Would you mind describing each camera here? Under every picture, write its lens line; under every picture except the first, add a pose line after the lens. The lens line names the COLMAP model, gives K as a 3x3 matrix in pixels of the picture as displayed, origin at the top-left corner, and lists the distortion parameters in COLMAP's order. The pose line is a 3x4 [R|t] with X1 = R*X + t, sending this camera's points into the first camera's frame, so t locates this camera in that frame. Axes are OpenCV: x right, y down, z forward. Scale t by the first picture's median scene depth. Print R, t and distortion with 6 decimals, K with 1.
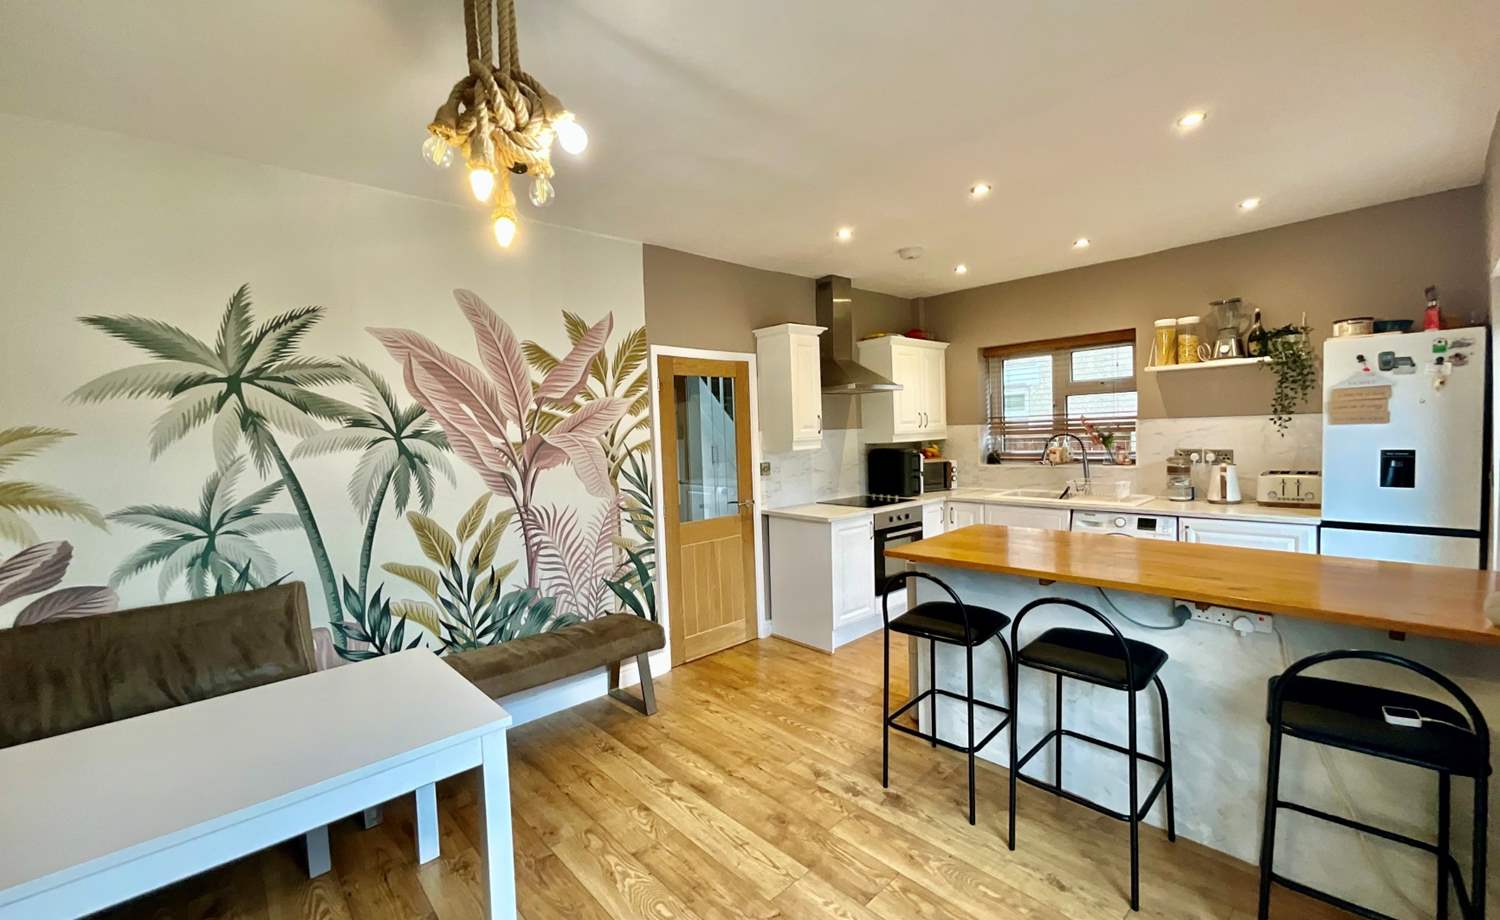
lens RADIAL K [[617.4, 0, 750.0], [0, 617.4, 460.0], [0, 0, 1]] dist [0.000667, 0.000480]
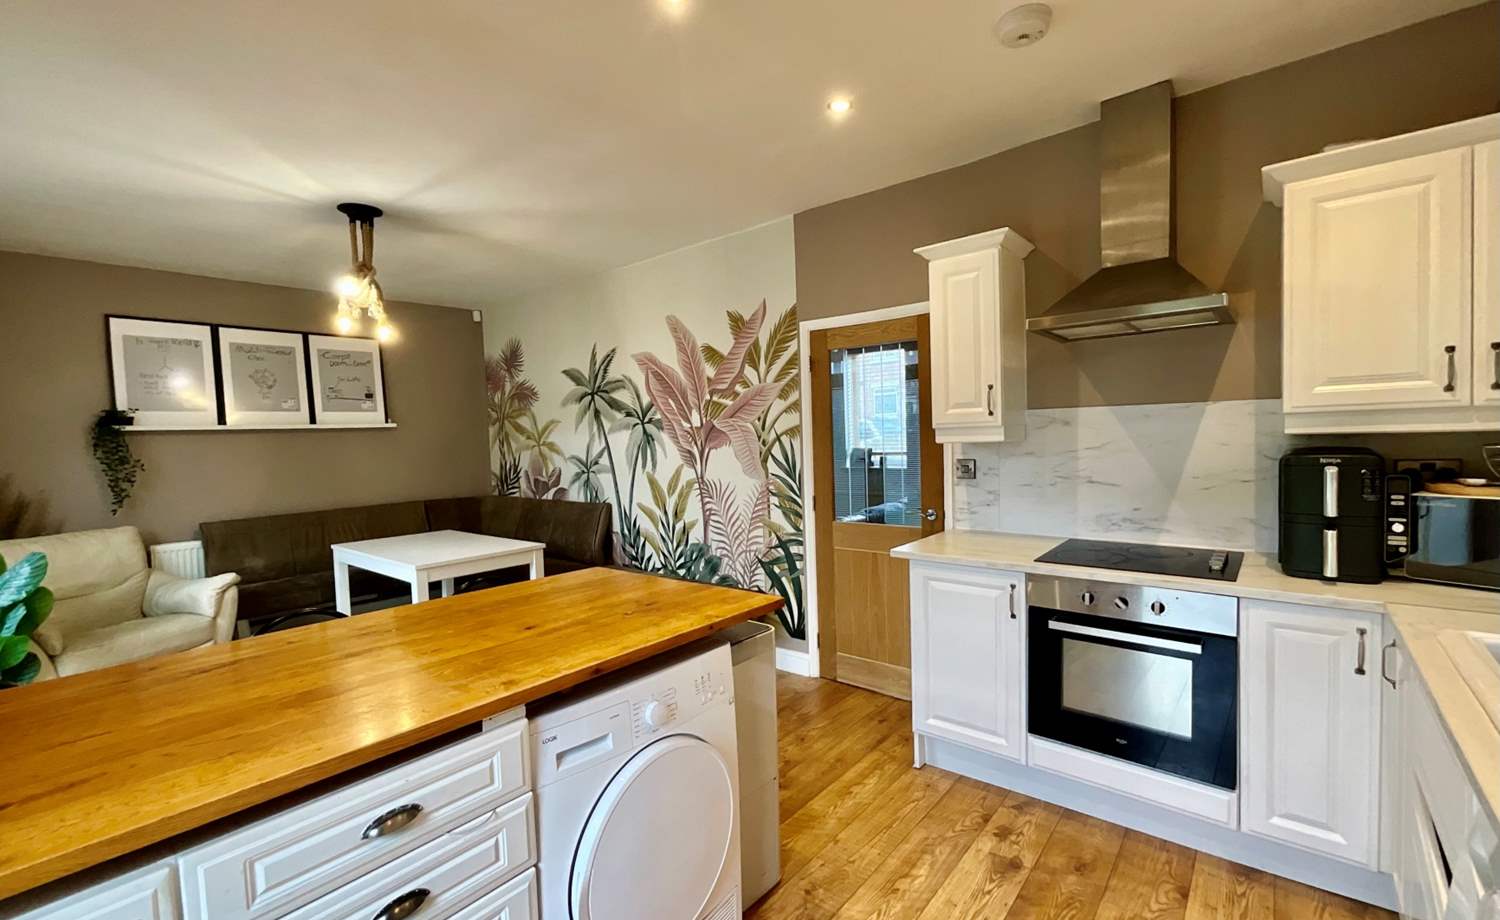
lens RADIAL K [[617.4, 0, 750.0], [0, 617.4, 460.0], [0, 0, 1]] dist [0.000667, 0.000480]
pose [[0.142257, 0.070578, -0.987310, 0.822659], [-0.020258, 0.997453, 0.068384, -0.045448], [0.989622, 0.010273, 0.143325, 0.858452]]
